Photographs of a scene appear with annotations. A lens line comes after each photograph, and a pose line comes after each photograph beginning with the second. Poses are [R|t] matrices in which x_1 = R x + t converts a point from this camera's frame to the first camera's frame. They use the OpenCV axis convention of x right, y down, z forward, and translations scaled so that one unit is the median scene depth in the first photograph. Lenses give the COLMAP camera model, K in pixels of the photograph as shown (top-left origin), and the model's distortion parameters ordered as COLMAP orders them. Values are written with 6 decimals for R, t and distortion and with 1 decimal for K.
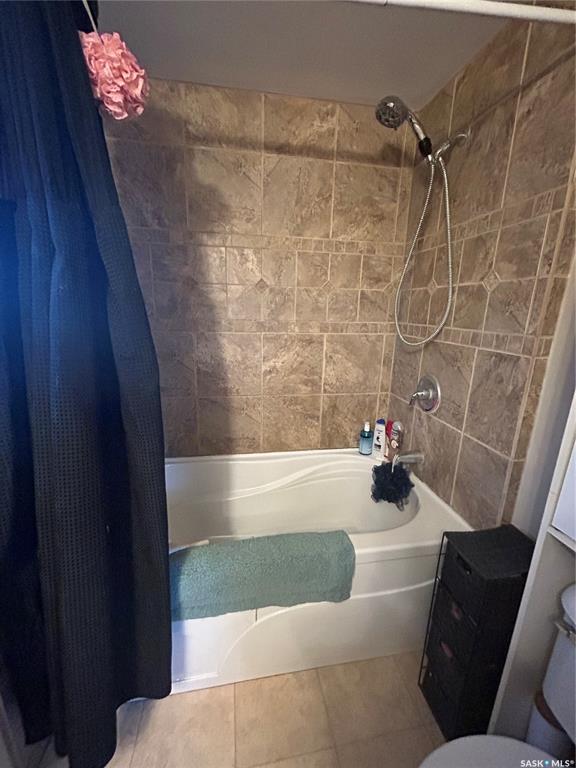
lens RADIAL K [[311.3, 0, 288.0], [0, 311.3, 384.0], [0, 0, 1]] dist [0.001183, -0.000010]
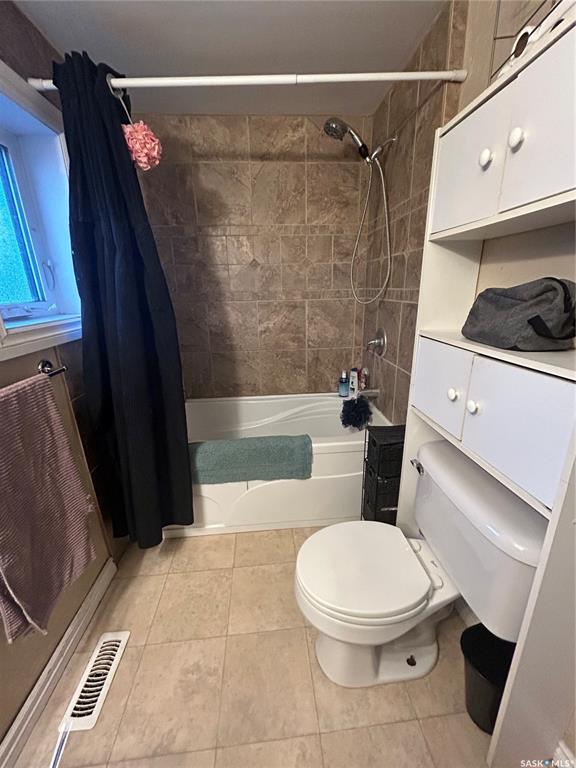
lens RADIAL K [[311.3, 0, 288.0], [0, 311.3, 384.0], [0, 0, 1]] dist [0.001183, -0.000010]
pose [[0.995026, -0.017622, -0.098049, 0.181867], [0.023397, 0.998038, 0.058067, 0.118302], [0.096834, -0.060072, 0.993486, -0.330027]]
